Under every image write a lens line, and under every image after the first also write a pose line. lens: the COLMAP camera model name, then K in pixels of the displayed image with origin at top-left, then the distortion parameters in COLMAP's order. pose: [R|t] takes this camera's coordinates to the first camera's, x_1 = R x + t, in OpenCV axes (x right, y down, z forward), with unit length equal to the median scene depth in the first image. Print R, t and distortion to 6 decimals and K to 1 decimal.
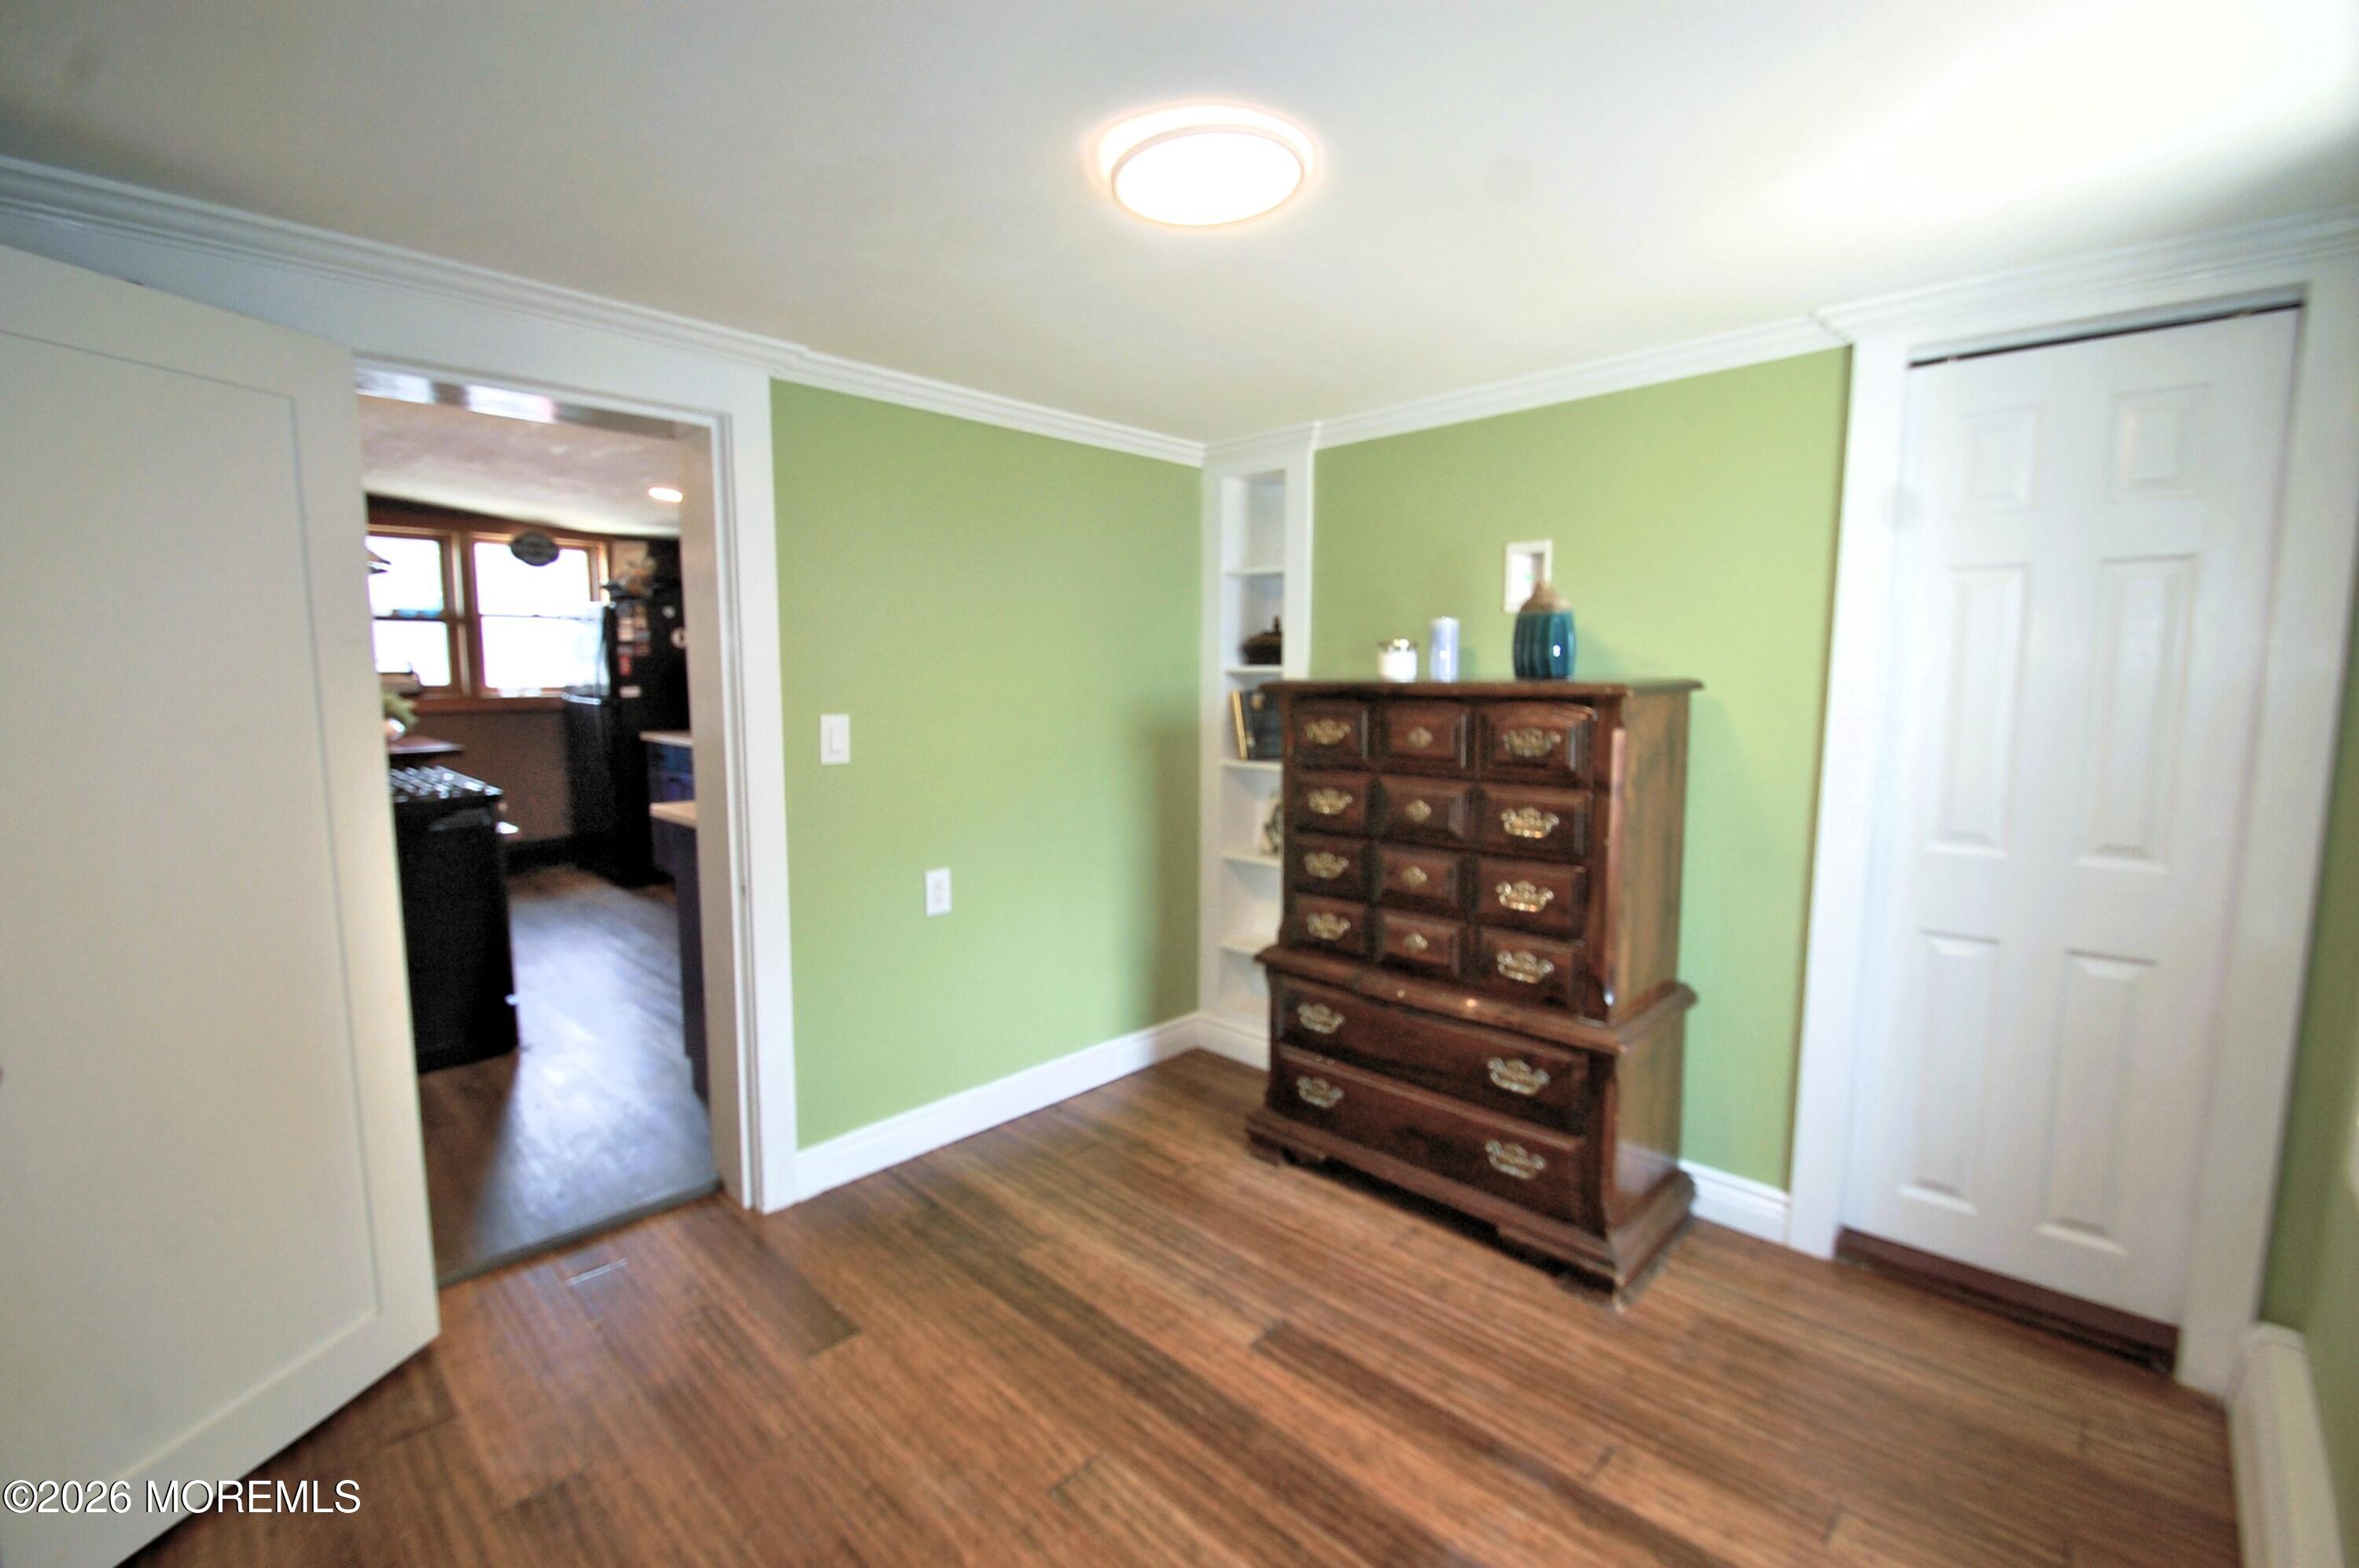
lens RADIAL K [[1027.5, 0, 1144.6], [0, 1027.5, 783.2], [0, 0, 1]] dist [0.004035, -0.010566]
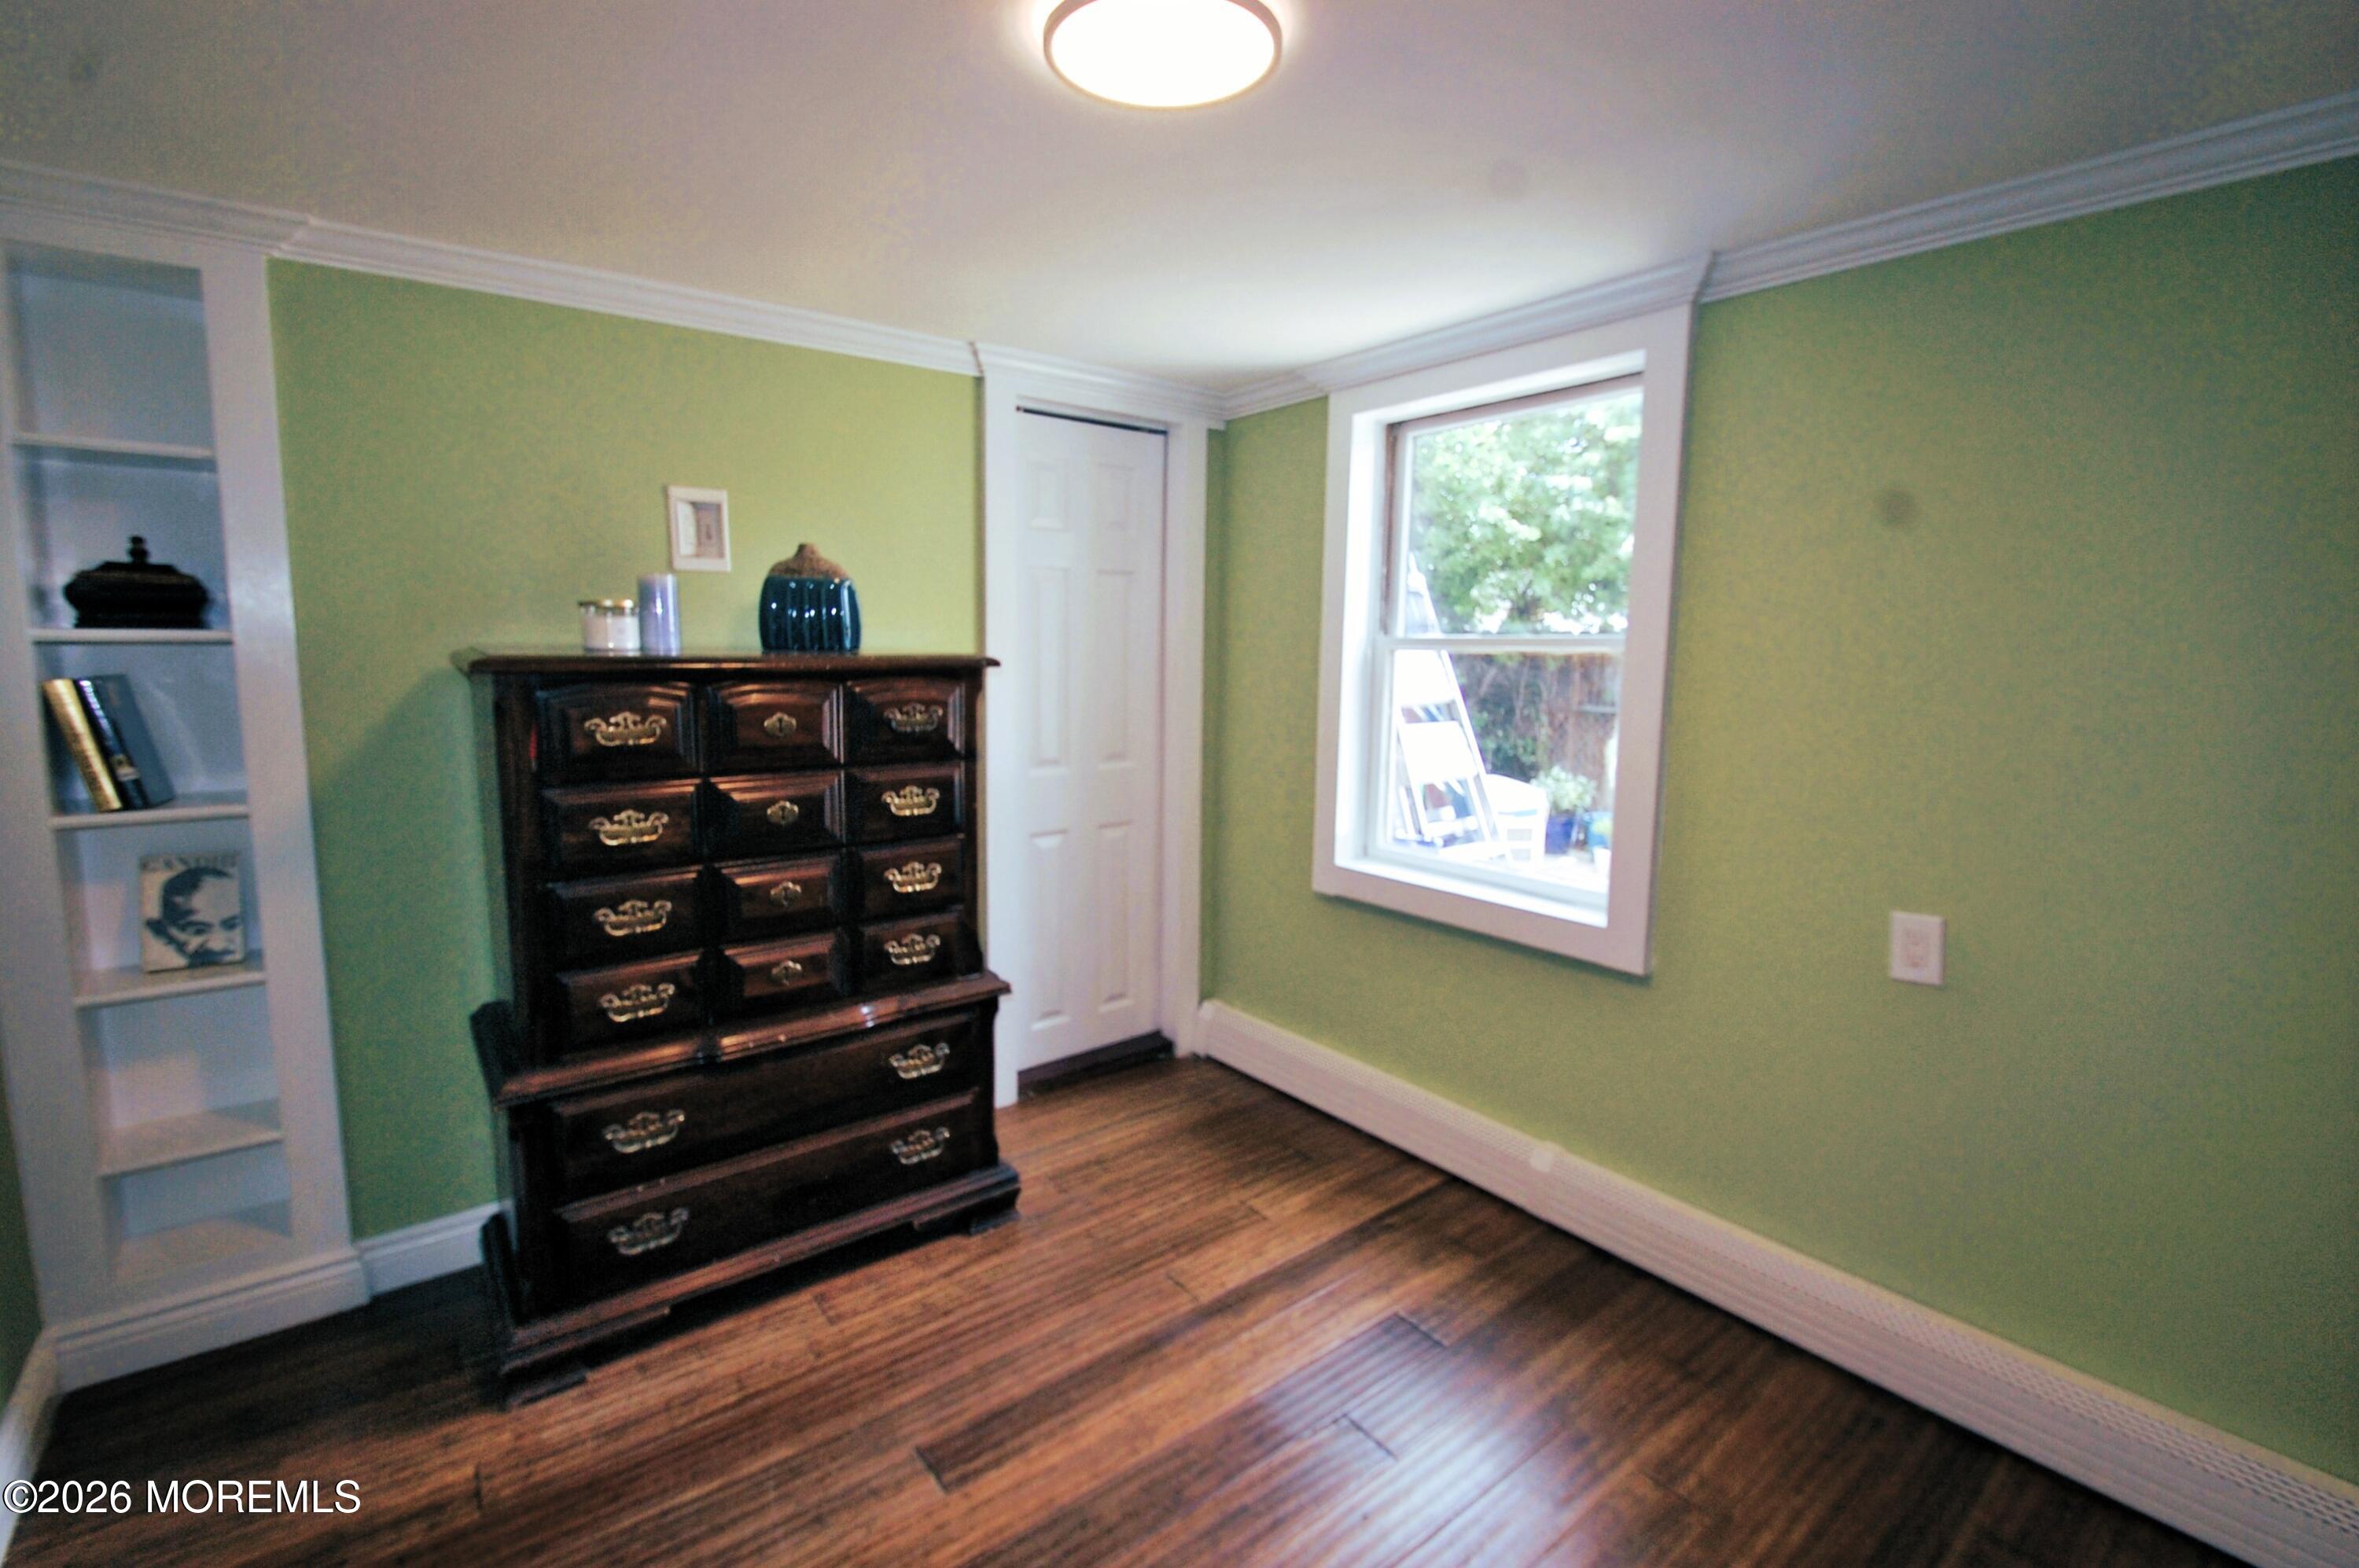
lens RADIAL K [[1027.5, 0, 1194.6], [0, 1027.5, 783.8], [0, 0, 1]] dist [0.004035, -0.010566]
pose [[0.107604, -0.135574, 0.984907, -0.539710], [0.099165, 0.987182, 0.125053, -0.070814], [-0.989236, 0.084212, 0.119668, 0.611335]]
